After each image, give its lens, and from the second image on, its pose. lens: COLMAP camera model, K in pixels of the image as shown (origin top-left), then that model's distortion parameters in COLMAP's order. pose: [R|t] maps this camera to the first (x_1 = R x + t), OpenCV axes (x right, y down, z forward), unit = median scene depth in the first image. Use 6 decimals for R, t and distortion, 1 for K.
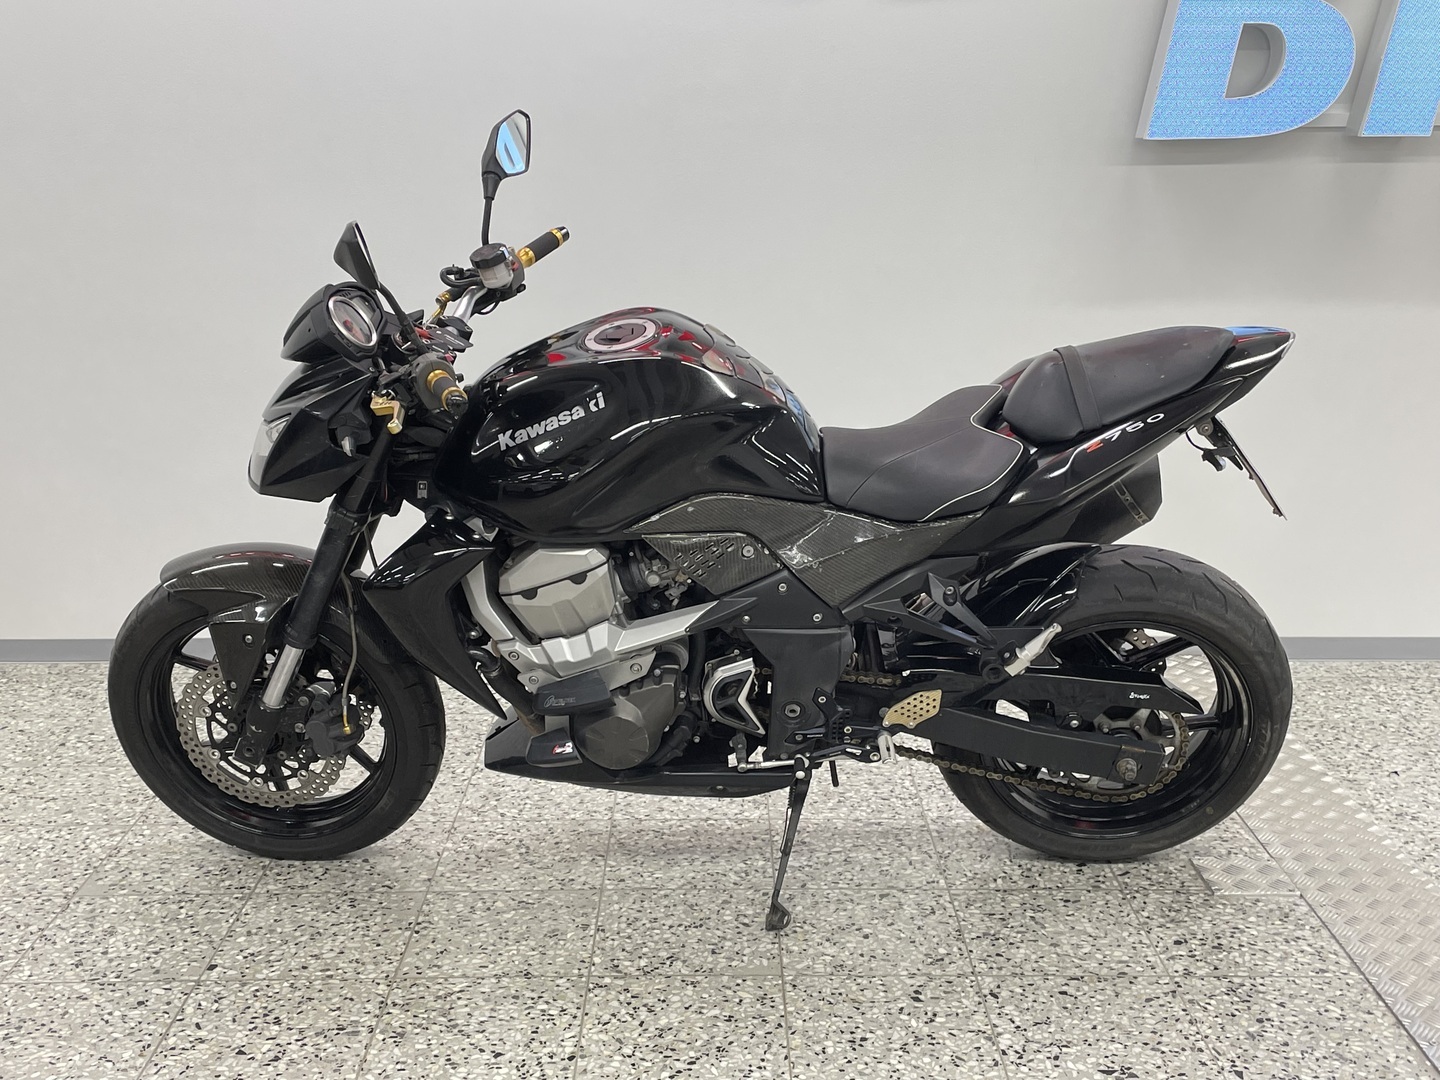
lens RADIAL K [[1668.0, 0, 731.2], [0, 1668.0, 550.4], [0, 0, 1]] dist [0.068174, 0.000000]
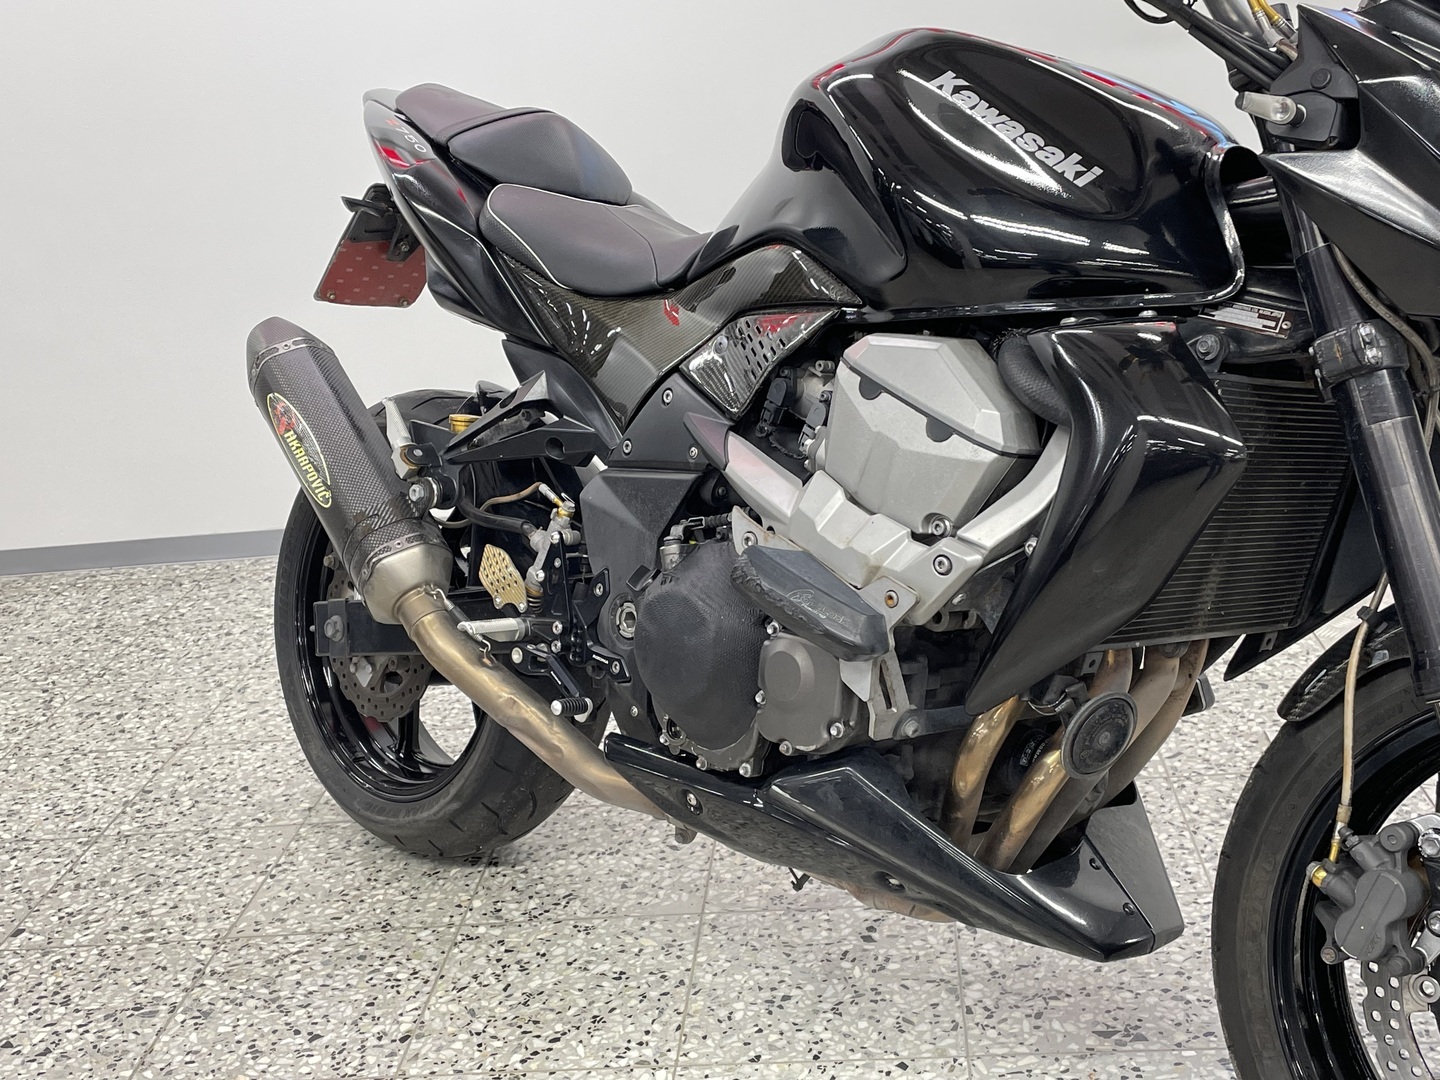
lens RADIAL K [[1685.9, 0, 706.0], [0, 1685.9, 541.7], [0, 0, 1]] dist [0.065965, 0.000000]
pose [[0.989091, -0.070218, -0.129489, 0.145212], [0.078773, 0.994952, 0.062168, 0.032571], [0.124470, -0.071690, 0.989630, 0.232568]]
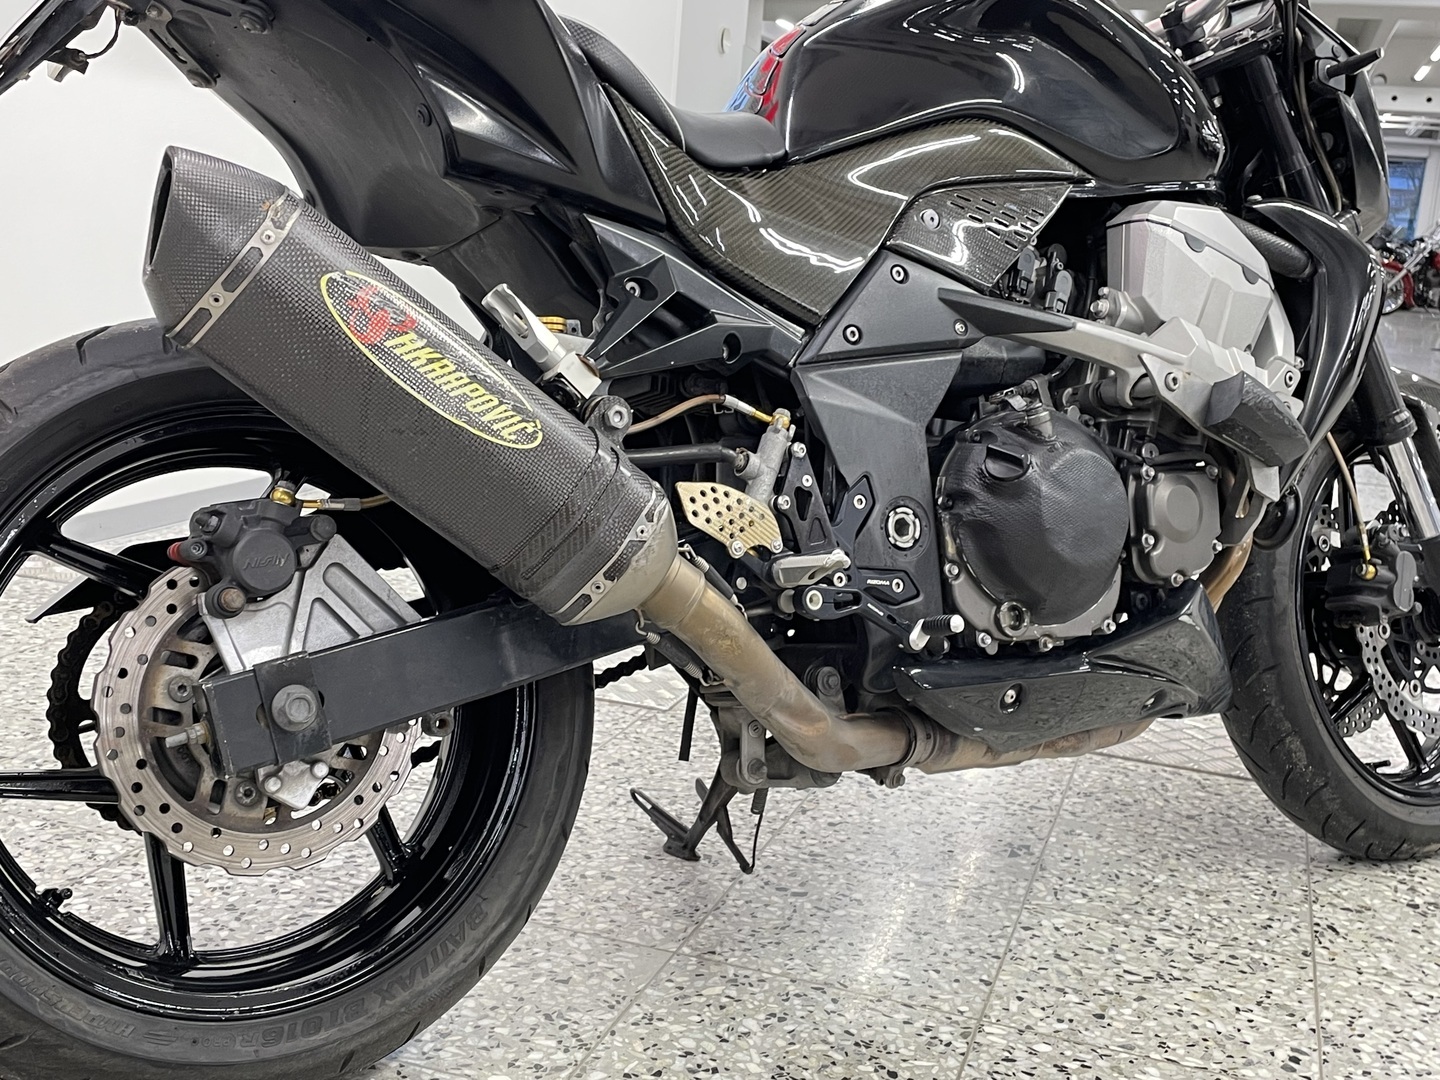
lens RADIAL K [[1685.9, 0, 728.0], [0, 1685.9, 535.2], [0, 0, 1]] dist [0.065965, 0.000000]
pose [[0.311366, -0.154087, 0.937714, -0.533482], [0.153980, 0.981907, 0.110220, 0.031626], [-0.937732, 0.110071, 0.329459, 0.748633]]
